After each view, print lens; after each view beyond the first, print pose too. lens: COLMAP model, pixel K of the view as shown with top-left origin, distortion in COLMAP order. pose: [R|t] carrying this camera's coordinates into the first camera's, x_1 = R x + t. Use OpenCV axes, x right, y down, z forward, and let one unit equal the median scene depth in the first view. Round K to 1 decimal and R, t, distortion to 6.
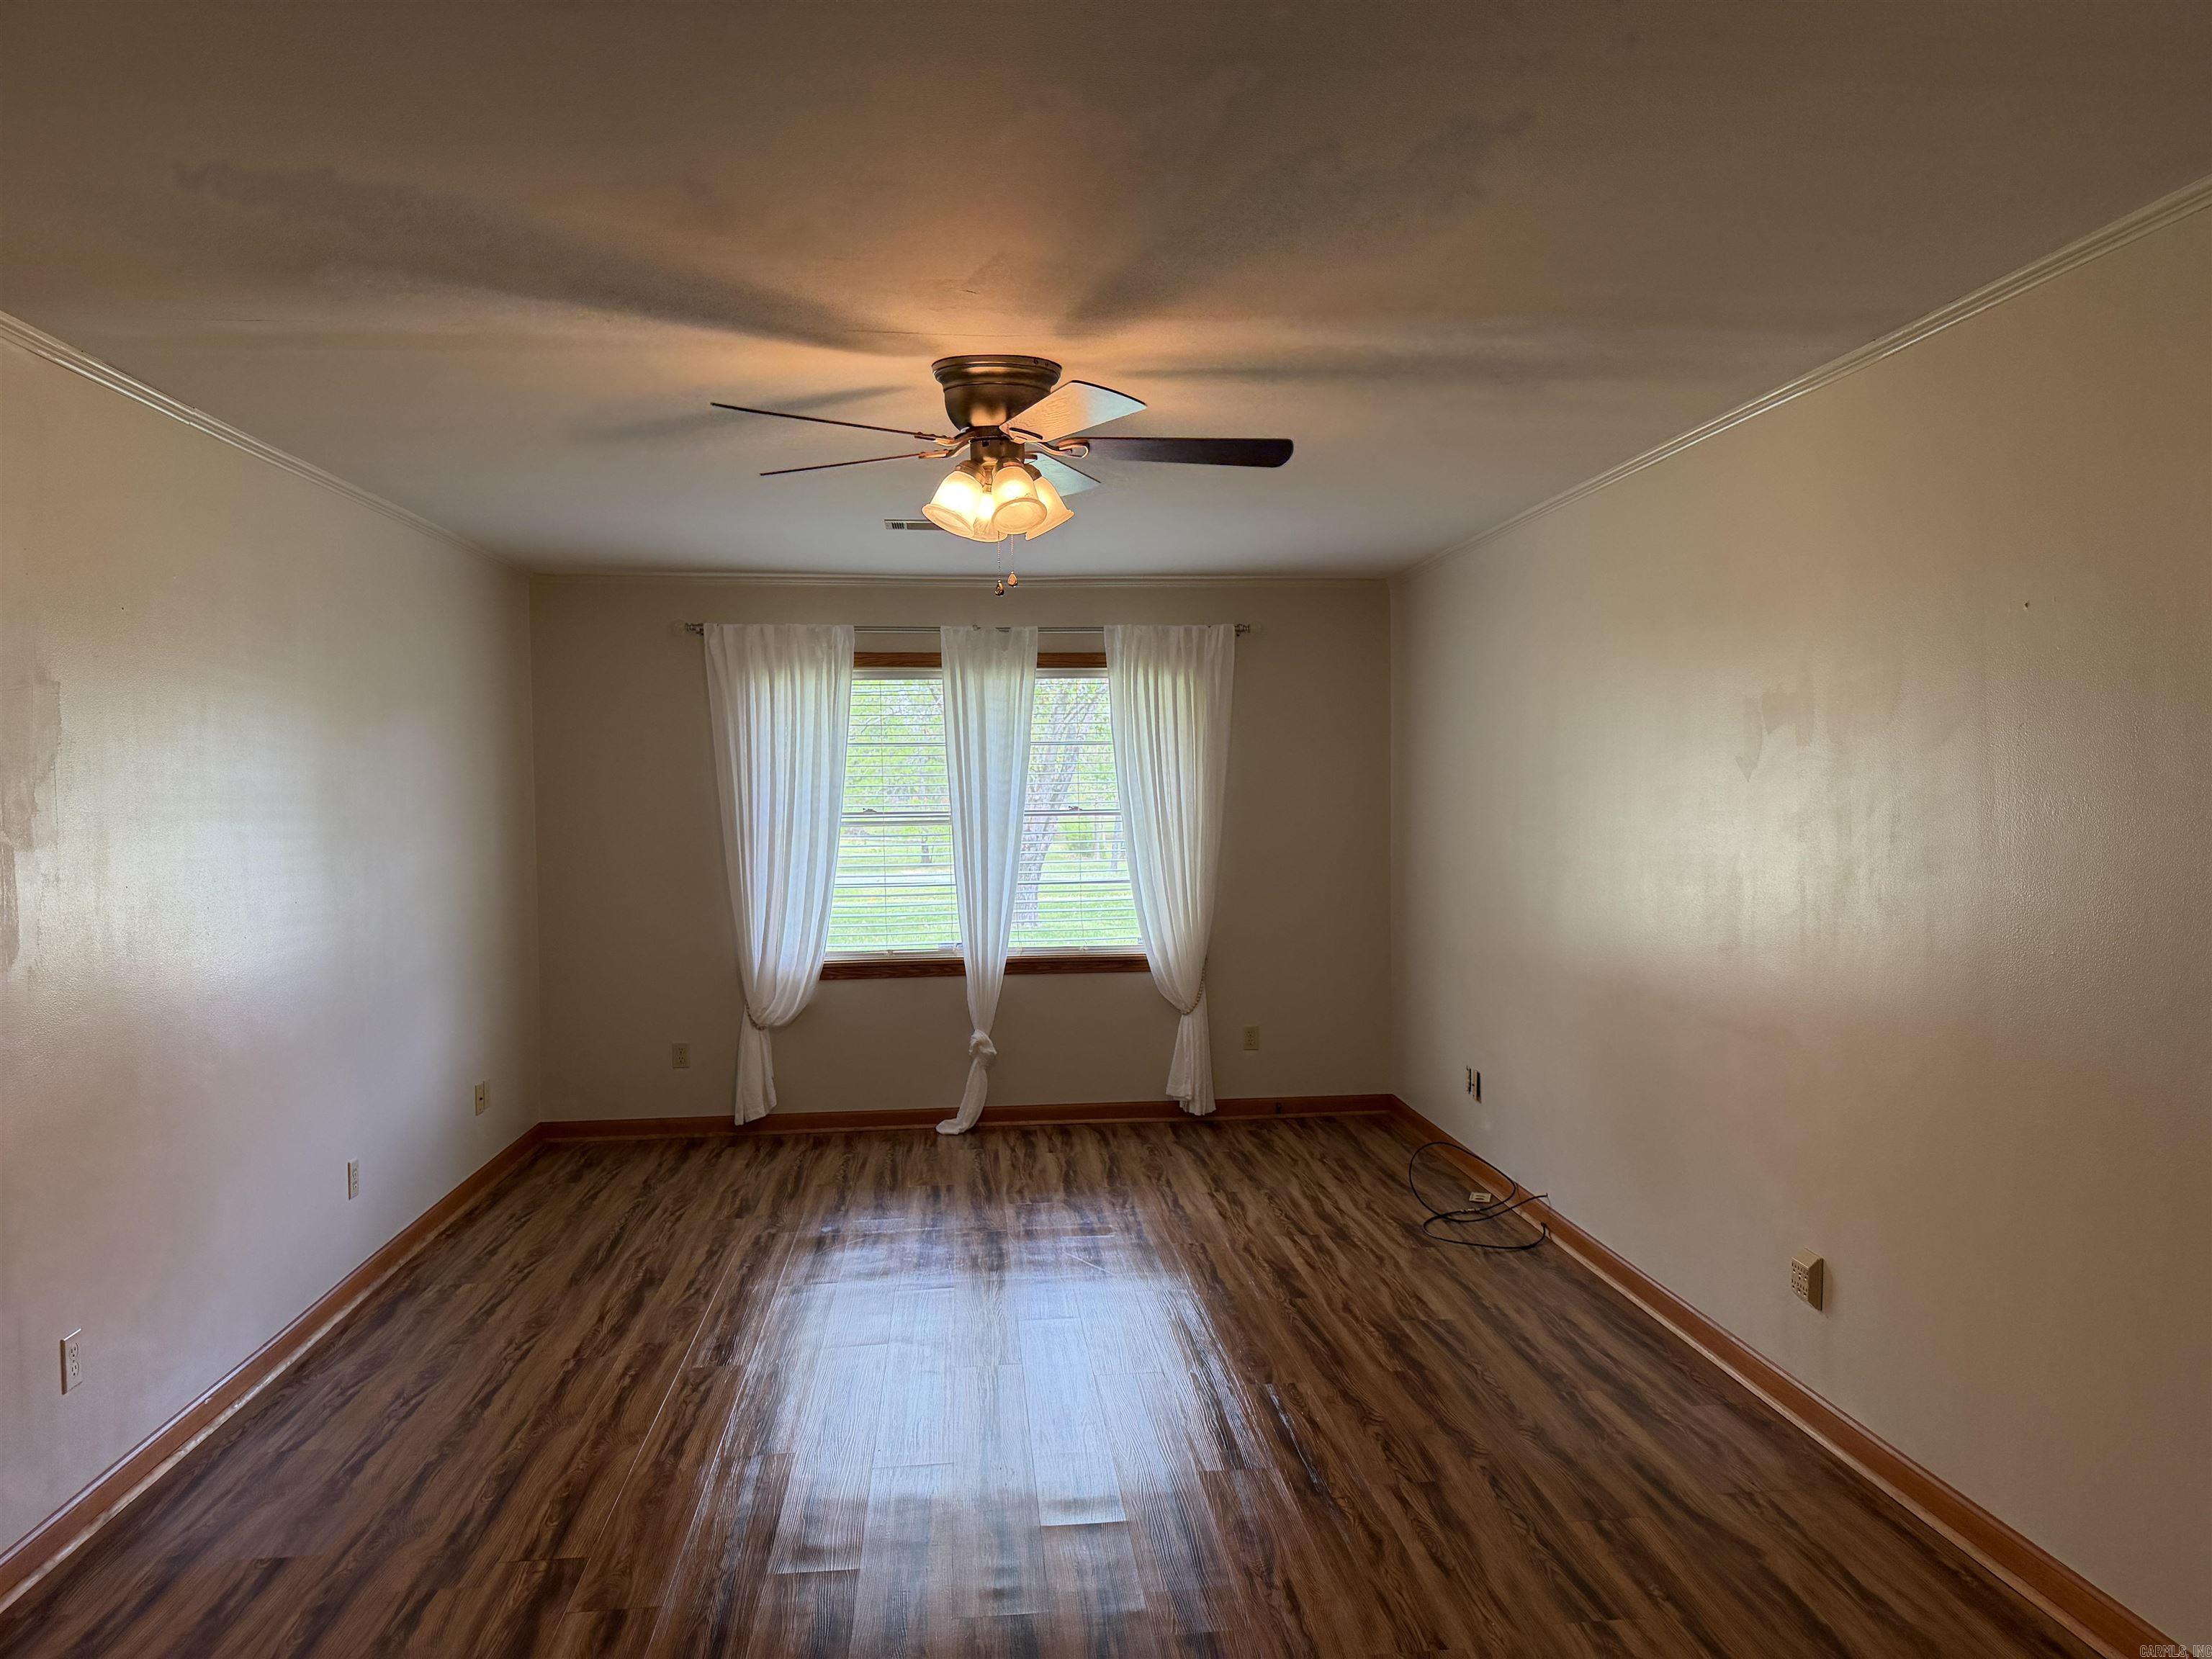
lens RADIAL K [[1525.6, 0, 1112.0], [0, 1525.6, 832.0], [0, 0, 1]] dist [0.125291, -0.193194]
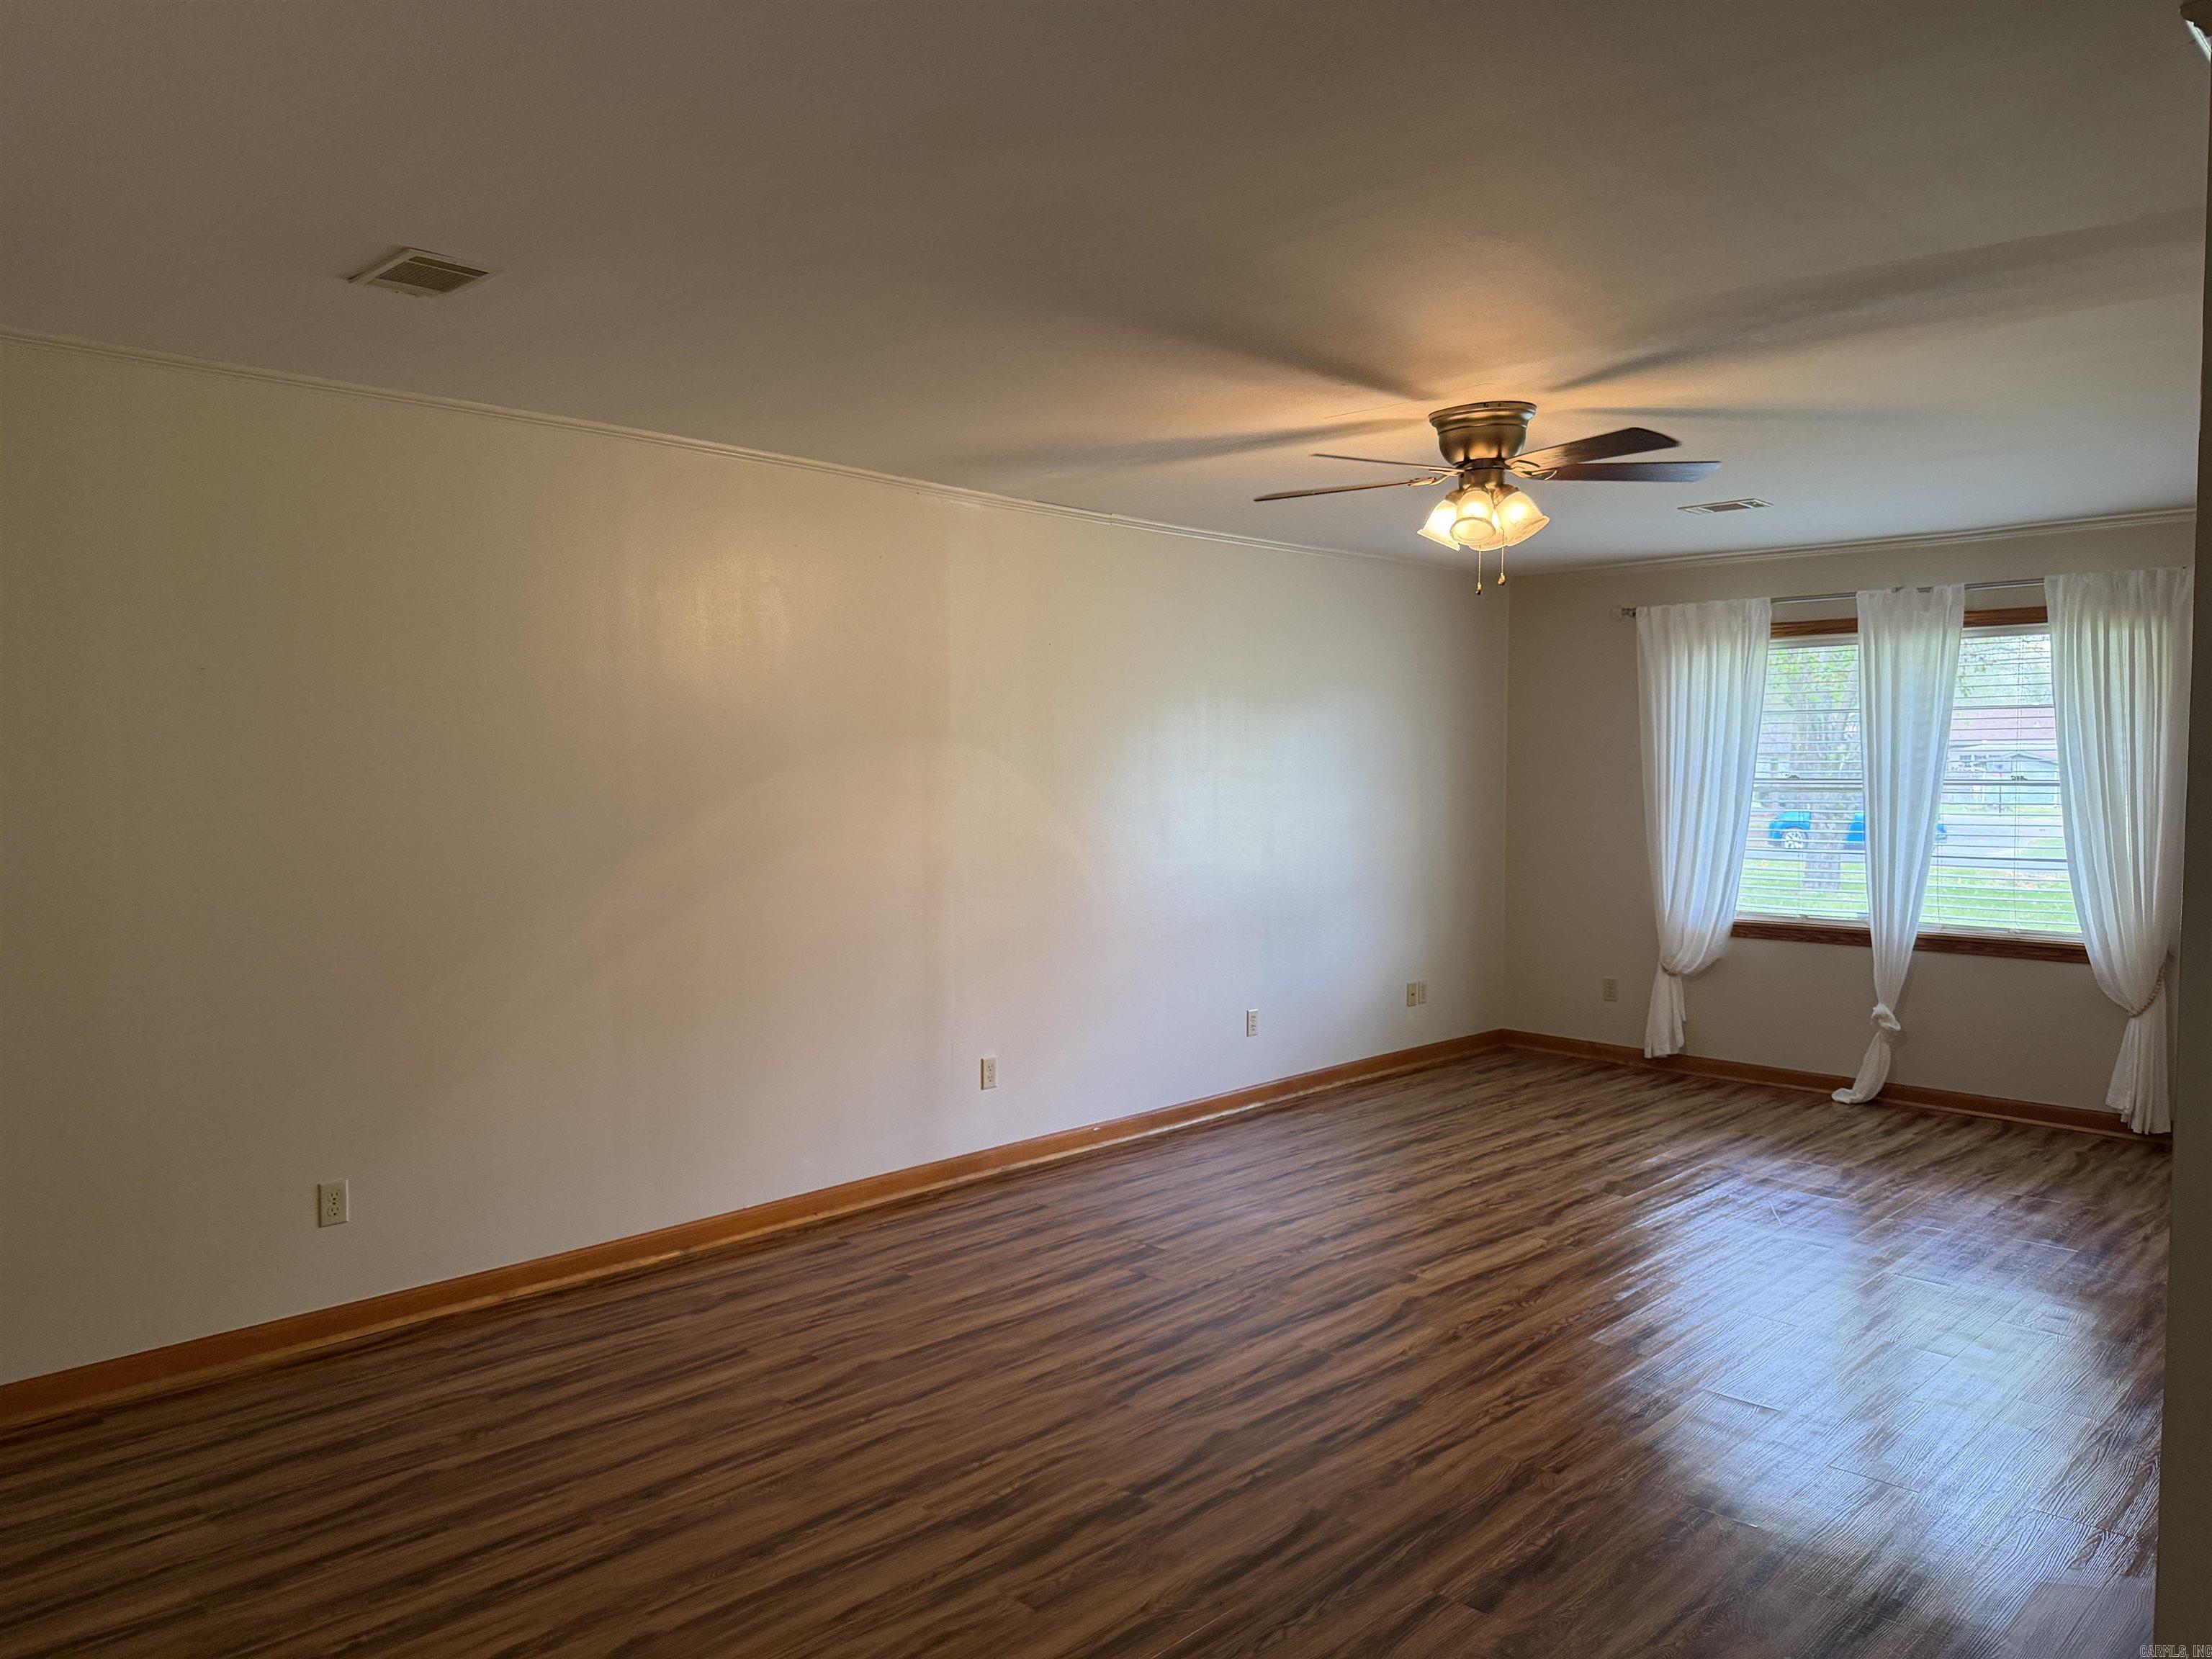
lens RADIAL K [[1598.9, 0, 1102.2], [0, 1598.9, 829.9], [0, 0, 1]] dist [-0.062972, -0.002710]
pose [[0.596651, 0.040630, -0.801472, 0.417559], [-0.026550, 0.999170, 0.030888, 0.001066], [0.802062, 0.002849, 0.597235, 0.002516]]
